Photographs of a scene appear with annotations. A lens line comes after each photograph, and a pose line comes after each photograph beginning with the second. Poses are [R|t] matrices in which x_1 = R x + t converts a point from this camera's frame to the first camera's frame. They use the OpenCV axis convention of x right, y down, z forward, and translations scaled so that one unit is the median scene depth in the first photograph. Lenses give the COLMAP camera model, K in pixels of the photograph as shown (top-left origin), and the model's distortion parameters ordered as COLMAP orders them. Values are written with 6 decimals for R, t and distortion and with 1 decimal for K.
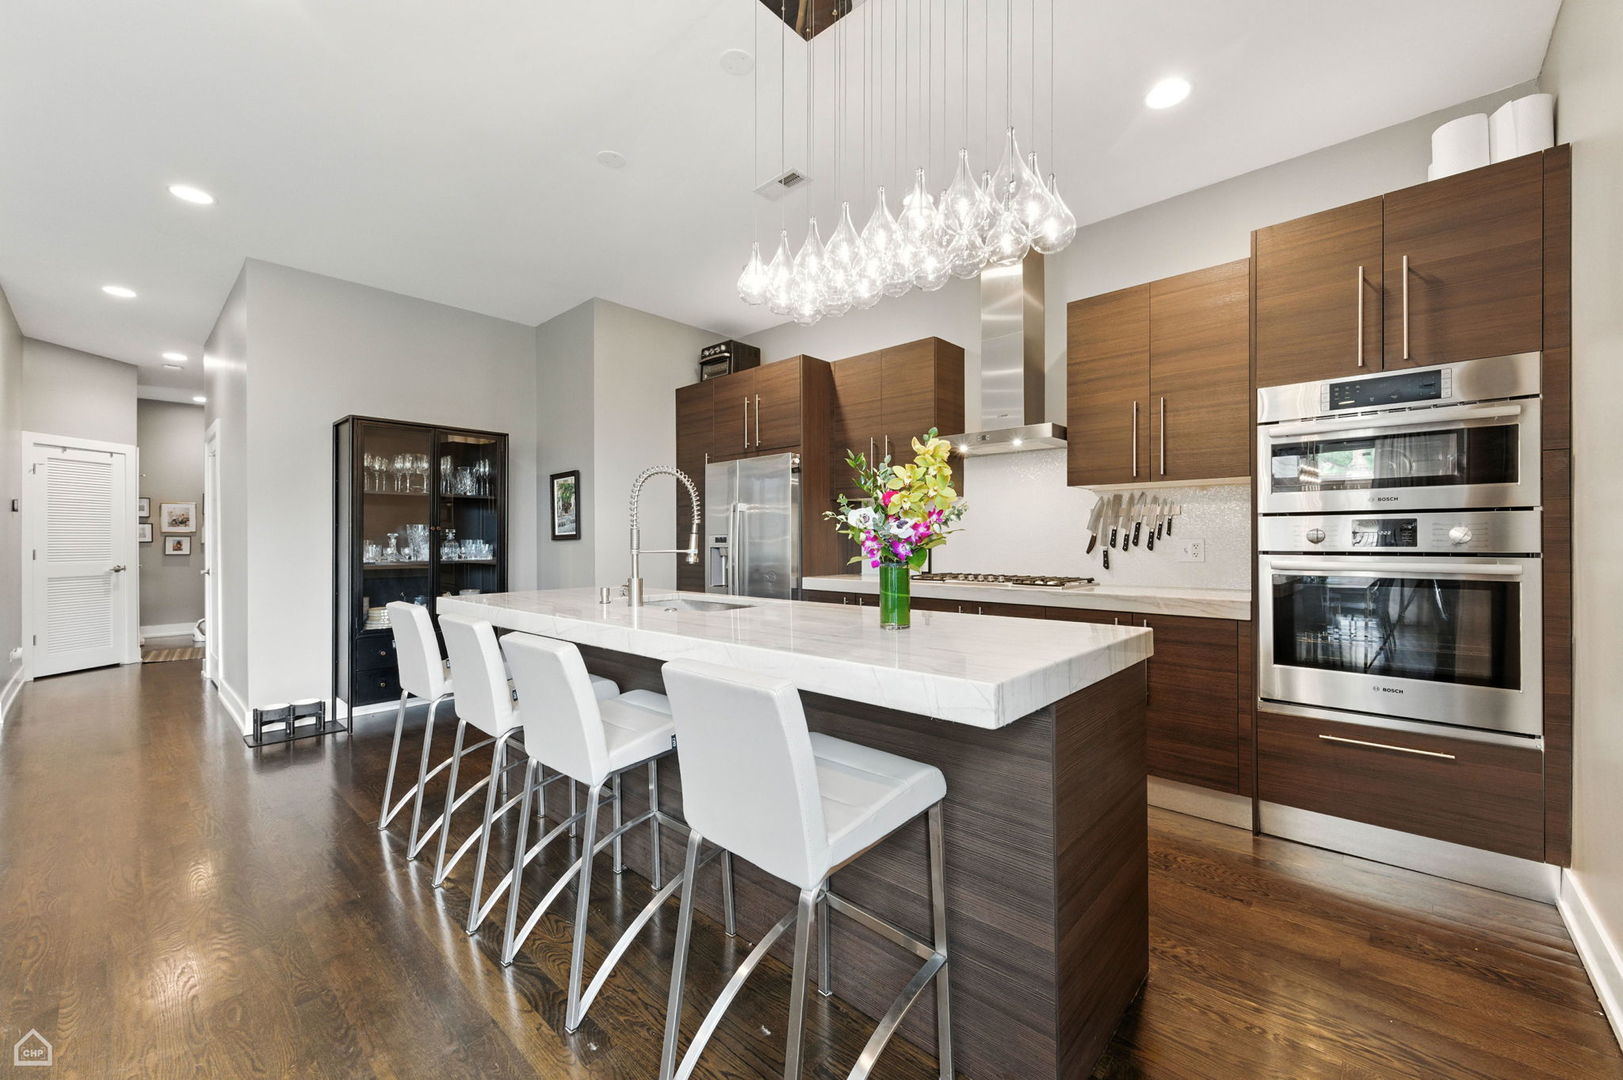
lens RADIAL K [[639.8, 0, 808.9], [0, 639.8, 539.0], [0, 0, 1]] dist [0.005870, -0.002078]
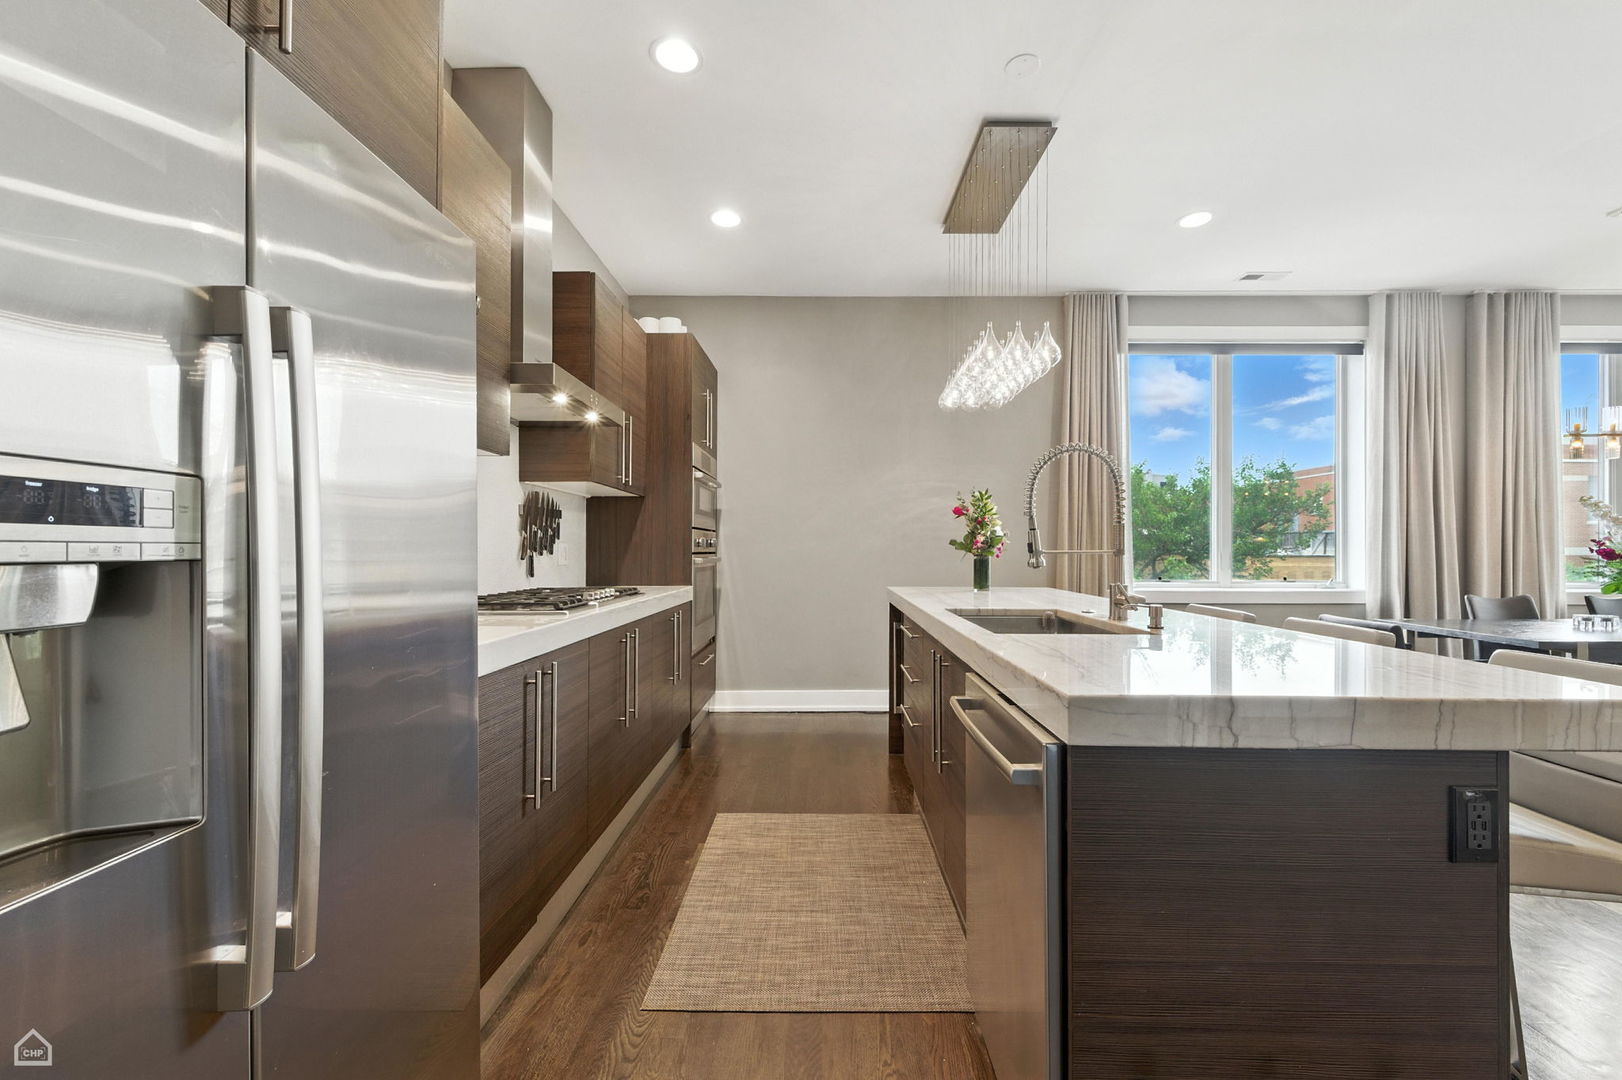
lens RADIAL K [[639.4, 0, 804.0], [0, 639.4, 556.9], [0, 0, 1]] dist [0.005870, -0.002078]
pose [[-0.667665, -0.006383, 0.744434, -0.429369], [-0.000676, 0.999968, 0.007967, 0.013942], [-0.744461, 0.004816, -0.667648, 1.322840]]
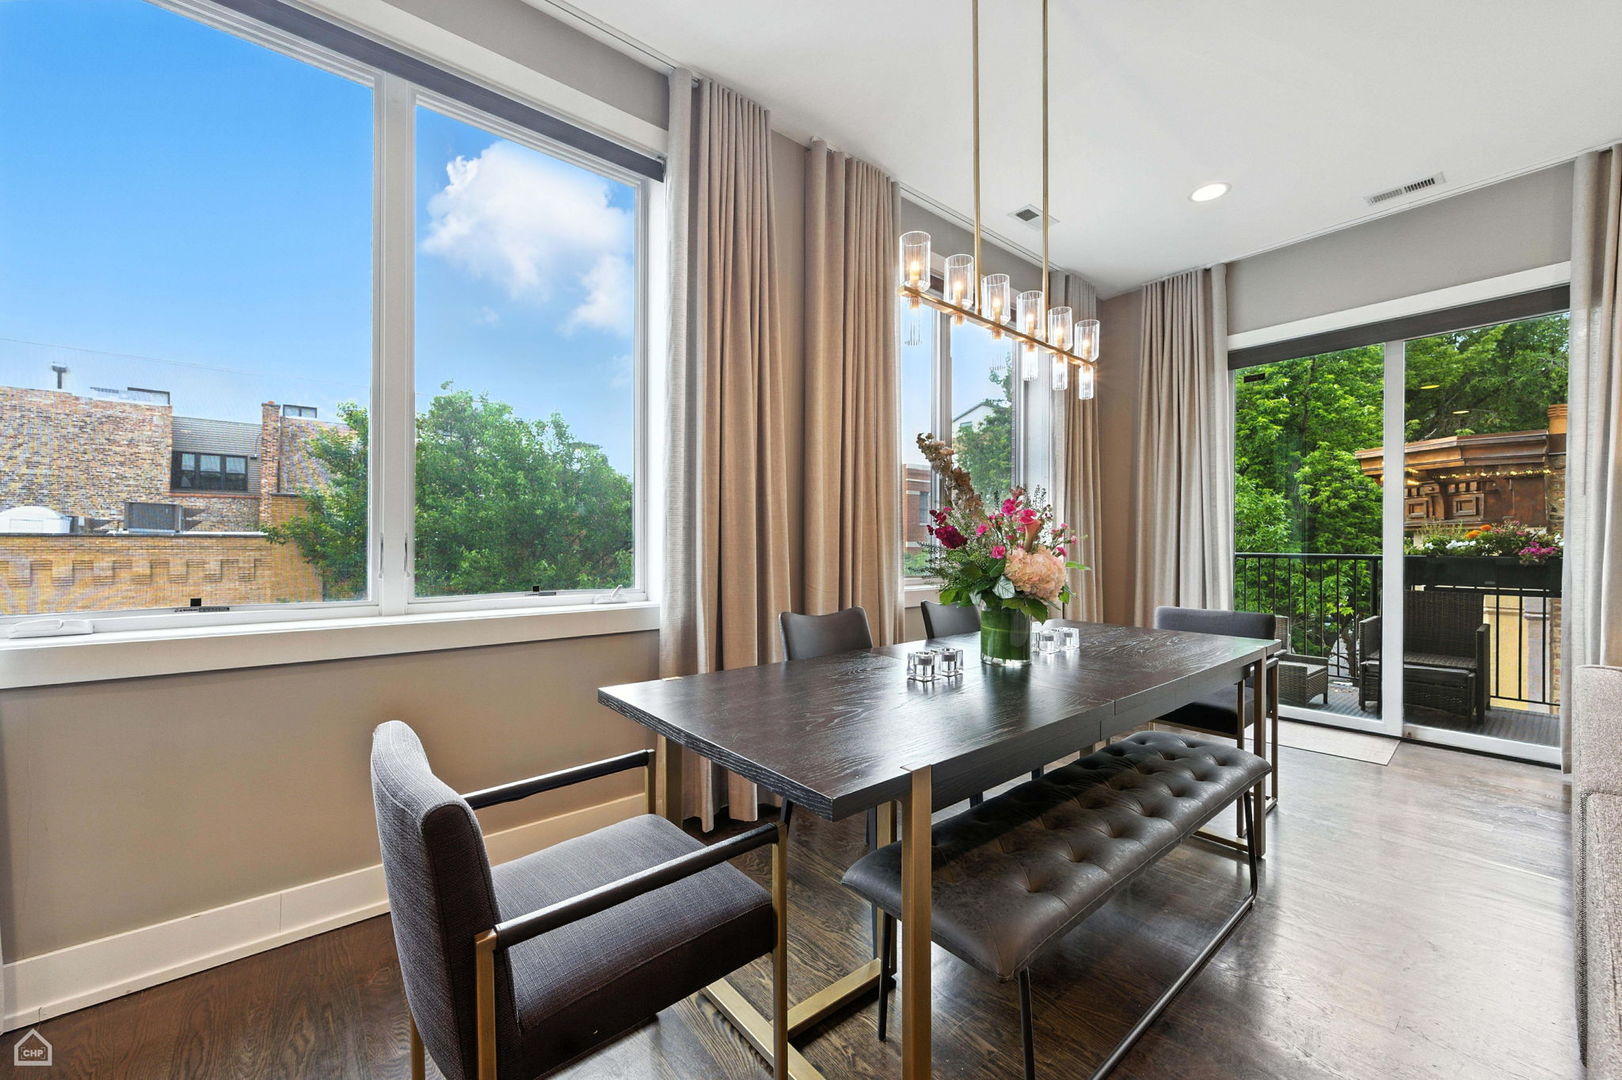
lens RADIAL K [[639.4, 0, 803.4], [0, 639.4, 544.7], [0, 0, 1]] dist [0.005870, -0.002078]
pose [[-0.989389, 0.000520, 0.145289, -0.476152], [0.000338, 0.999999, -0.001276, 0.022716], [-0.145290, -0.001214, -0.989388, 0.296697]]
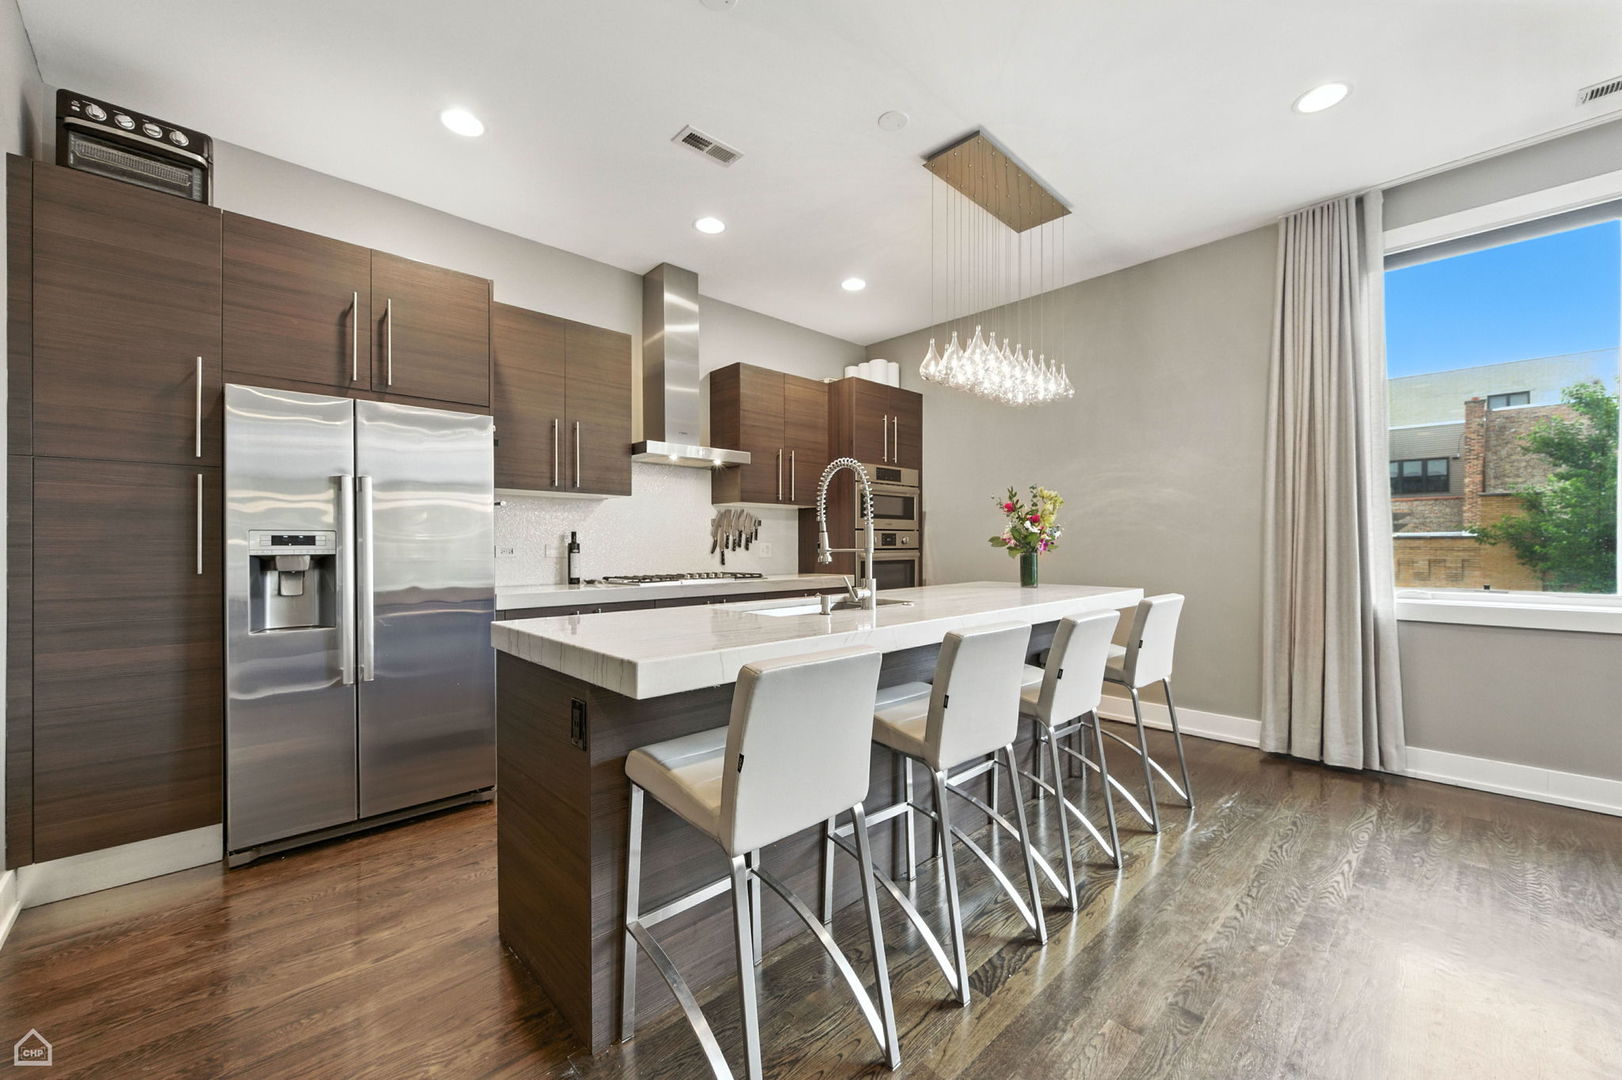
lens RADIAL K [[639.4, 0, 831.7], [0, 639.4, 542.2], [0, 0, 1]] dist [0.005870, -0.002078]
pose [[0.049522, 0.006888, 0.998749, -0.856964], [0.002695, 0.999972, -0.007030, 0.009688], [-0.998769, 0.003040, 0.049502, 0.720831]]
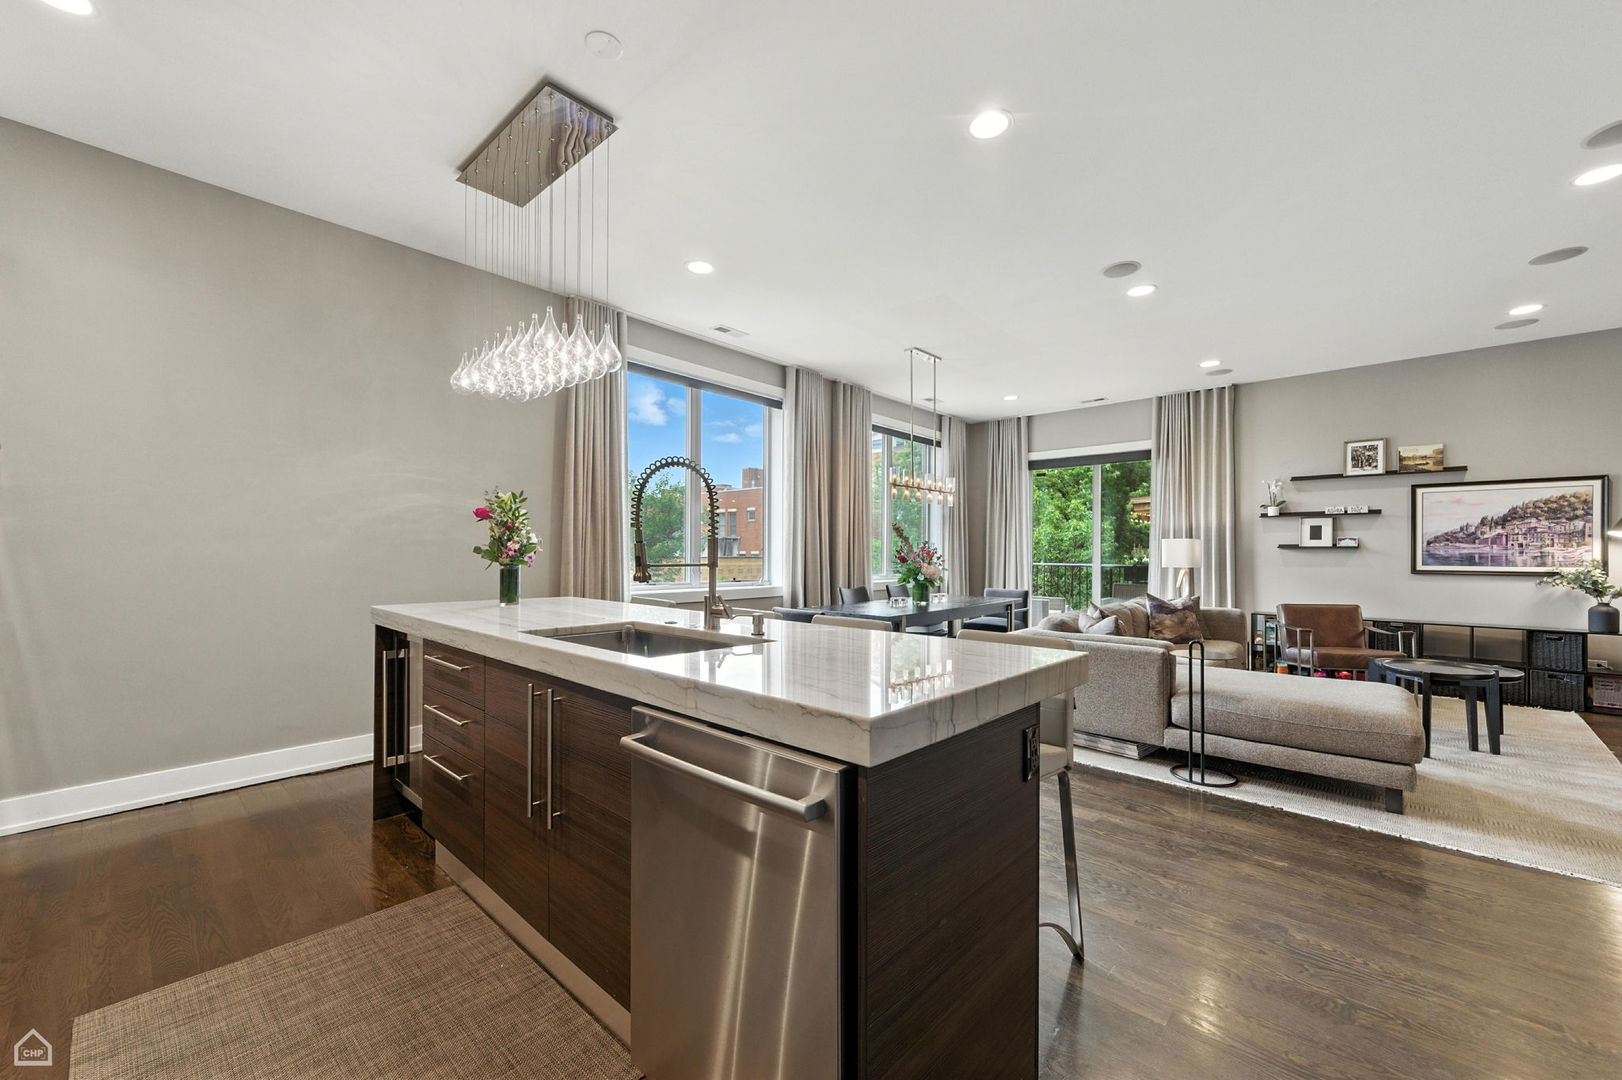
lens RADIAL K [[639.4, 0, 809.1], [0, 639.4, 558.3], [0, 0, 1]] dist [0.005870, -0.002078]
pose [[-0.999990, -0.003362, -0.002802, -0.281859], [-0.003378, 0.999978, 0.005783, 0.004000], [0.002782, 0.005792, -0.999979, 1.334879]]
